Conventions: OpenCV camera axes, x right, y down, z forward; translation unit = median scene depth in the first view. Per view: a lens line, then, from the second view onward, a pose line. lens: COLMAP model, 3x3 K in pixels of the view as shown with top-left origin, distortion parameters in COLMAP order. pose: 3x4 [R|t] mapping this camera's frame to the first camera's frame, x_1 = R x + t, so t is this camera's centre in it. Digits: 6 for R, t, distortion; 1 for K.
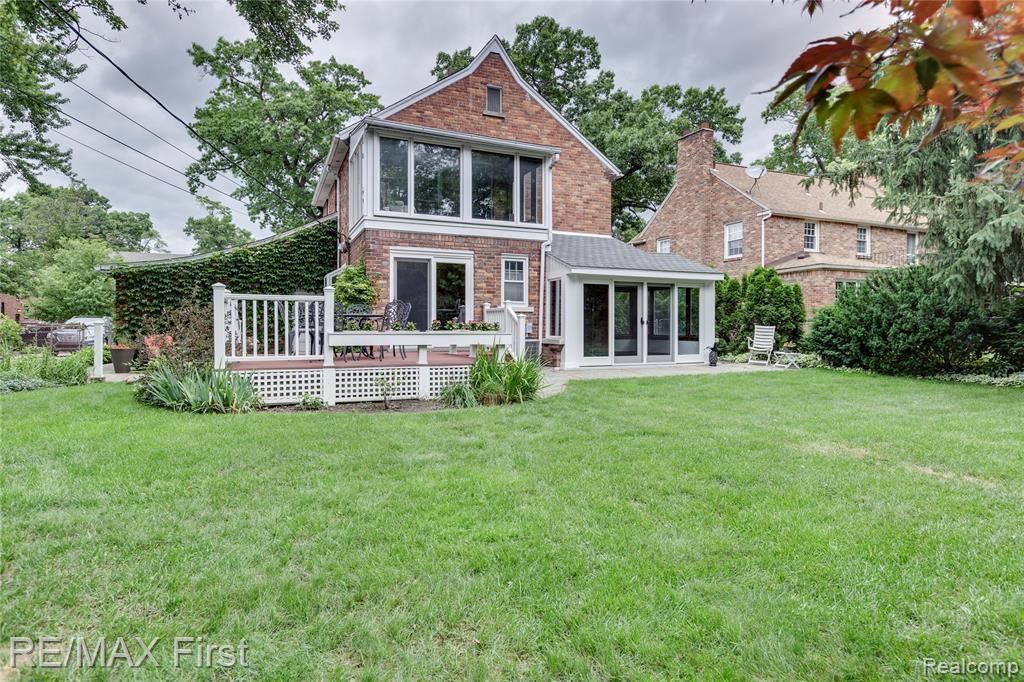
lens RADIAL K [[559.2, 0, 526.6], [0, 559.2, 337.1], [0, 0, 1]] dist [-0.004199, -0.001006]
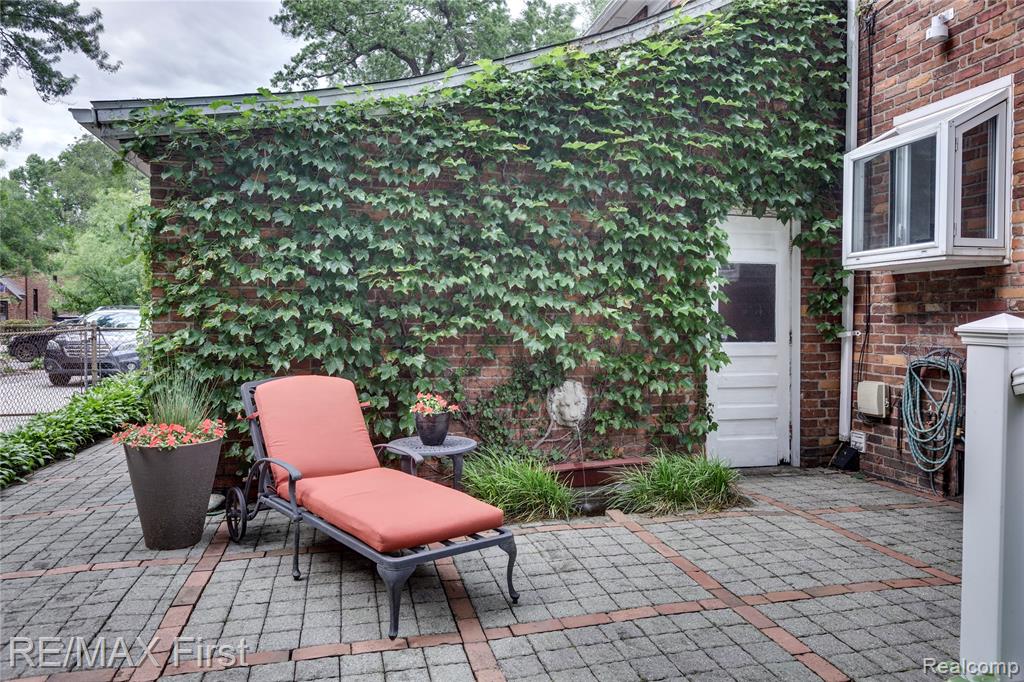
lens RADIAL K [[671.9, 0, 512.0], [0, 671.9, 341.0], [0, 0, 1]] dist [-0.006505, -0.002708]
pose [[0.985068, 0.004359, -0.172112, -0.483544], [-0.002024, 0.999904, 0.013740, -0.022230], [0.172155, -0.013186, 0.984982, 0.674727]]
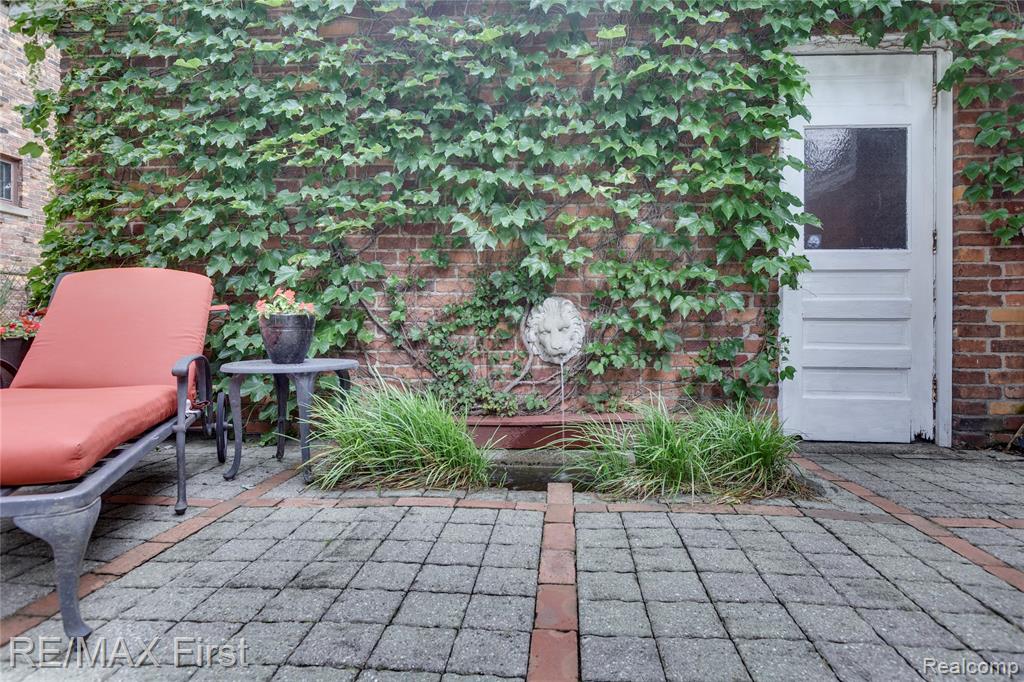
lens RADIAL K [[559.2, 0, 526.6], [0, 559.2, 337.1], [0, 0, 1]] dist [-0.004199, -0.001006]
pose [[0.883611, 0.009061, -0.468134, -0.427503], [-0.007509, 0.999958, 0.005182, 0.016021], [0.468162, -0.001064, 0.883642, 0.835408]]
